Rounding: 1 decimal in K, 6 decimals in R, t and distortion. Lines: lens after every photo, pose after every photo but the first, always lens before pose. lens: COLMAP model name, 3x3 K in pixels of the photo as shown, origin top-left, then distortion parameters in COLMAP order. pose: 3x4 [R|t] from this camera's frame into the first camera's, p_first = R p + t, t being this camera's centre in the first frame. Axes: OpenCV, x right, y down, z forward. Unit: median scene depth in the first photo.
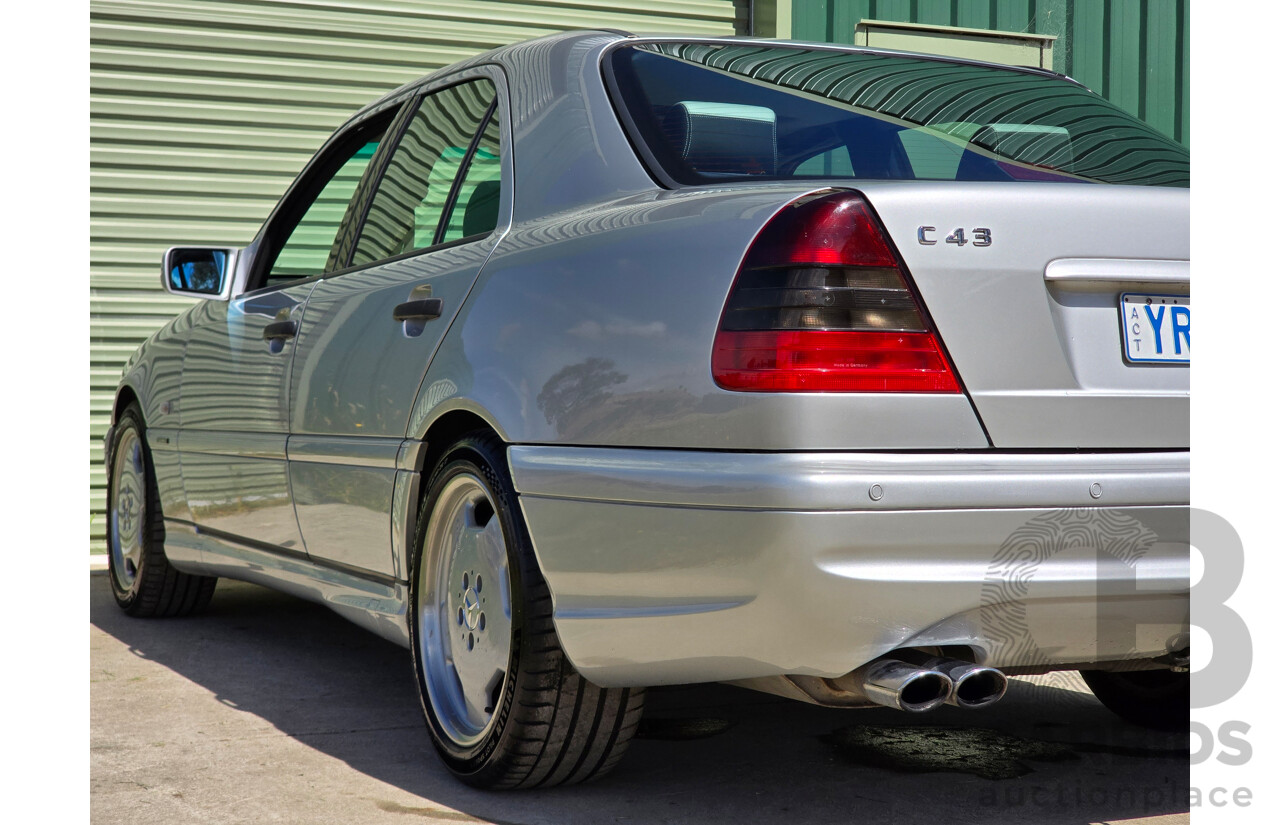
lens RADIAL K [[2047.2, 0, 657.6], [0, 2047.2, 358.5], [0, 0, 1]] dist [-0.032763, 0.109992]
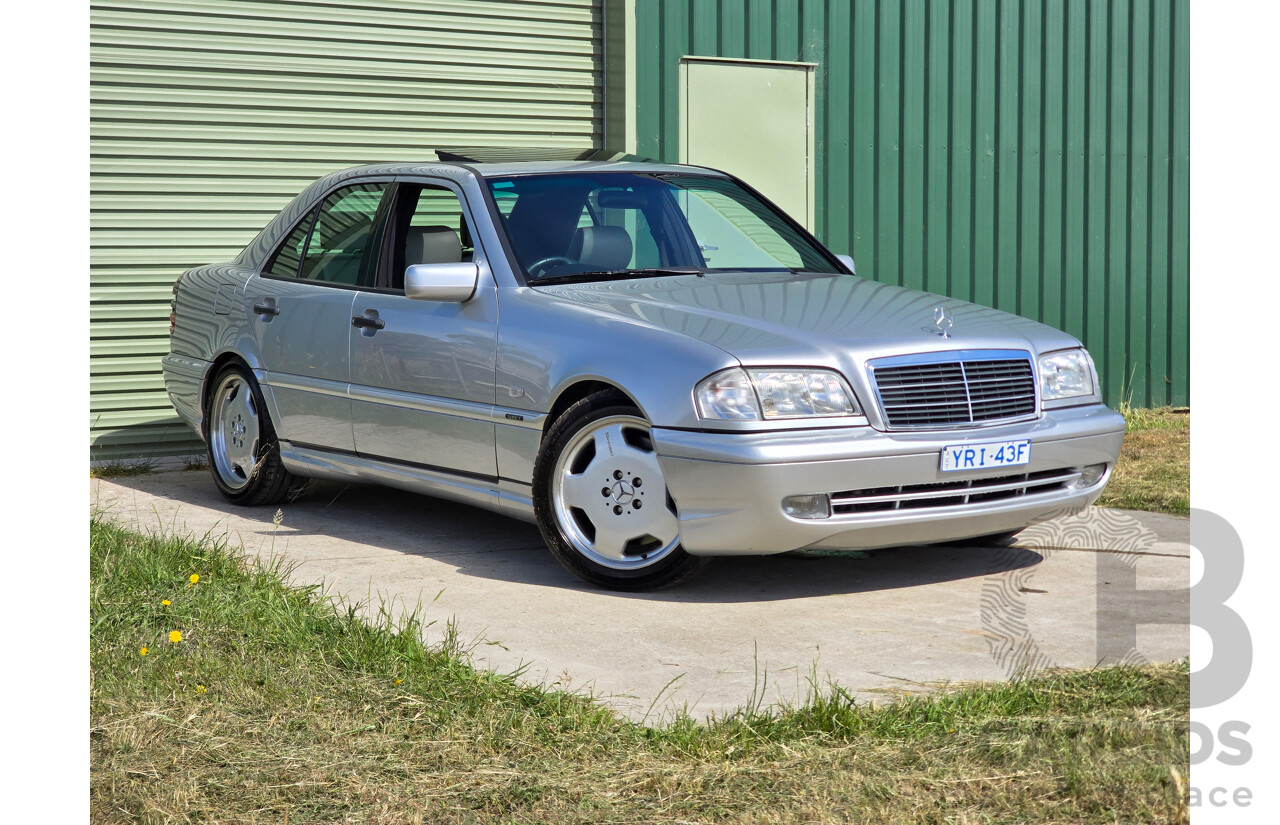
lens RADIAL K [[2047.2, 0, 657.6], [0, 2047.2, 358.5], [0, 0, 1]] dist [-0.032763, 0.109992]
pose [[0.987265, -0.020919, 0.157701, -0.136000], [0.012069, 0.998309, 0.056870, -0.038107], [-0.158624, -0.054242, 0.985848, -0.364738]]
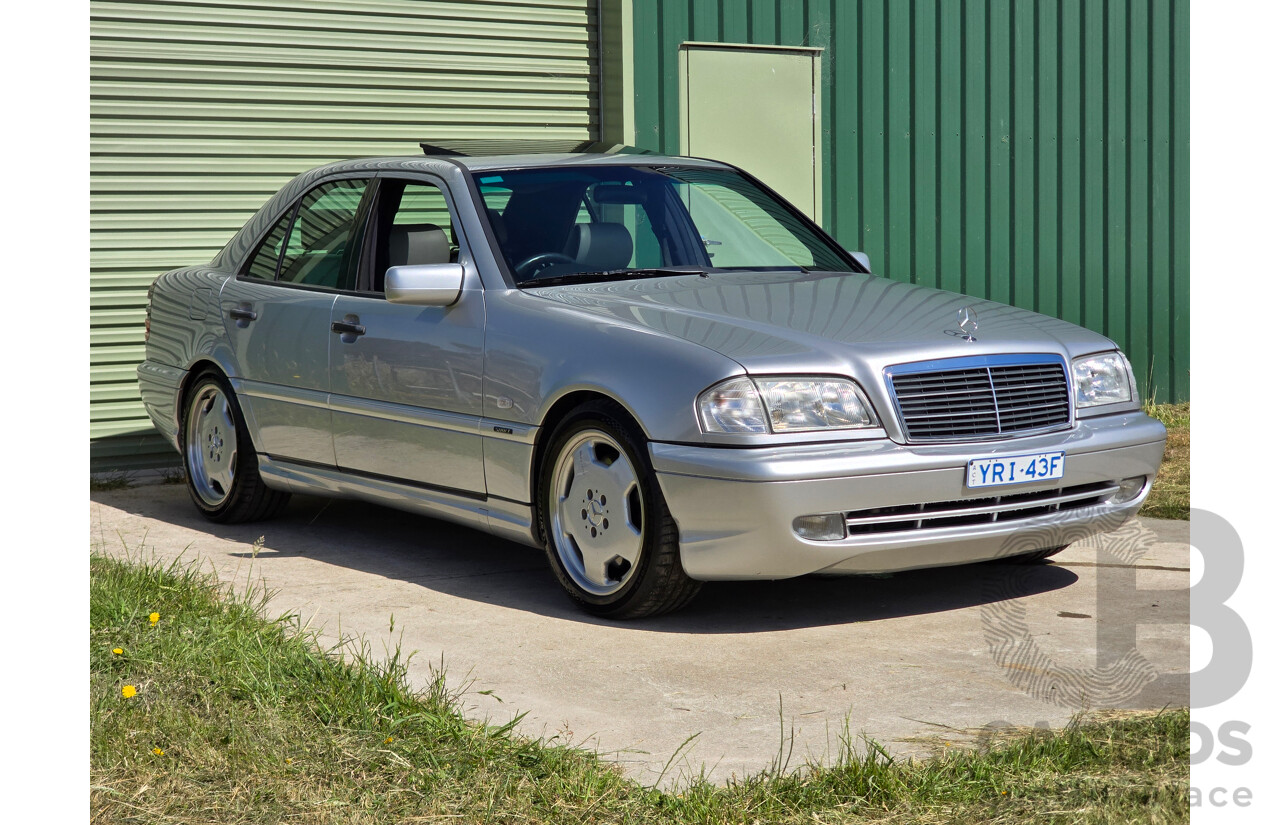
lens RADIAL K [[2029.2, 0, 640.9], [0, 2029.2, 388.0], [0, 0, 1]] dist [0.027109, -0.032269]
pose [[0.988675, -0.034160, 0.146133, -0.122799], [0.023297, 0.996881, 0.075408, -0.040126], [-0.148253, -0.071149, 0.986387, -0.298482]]
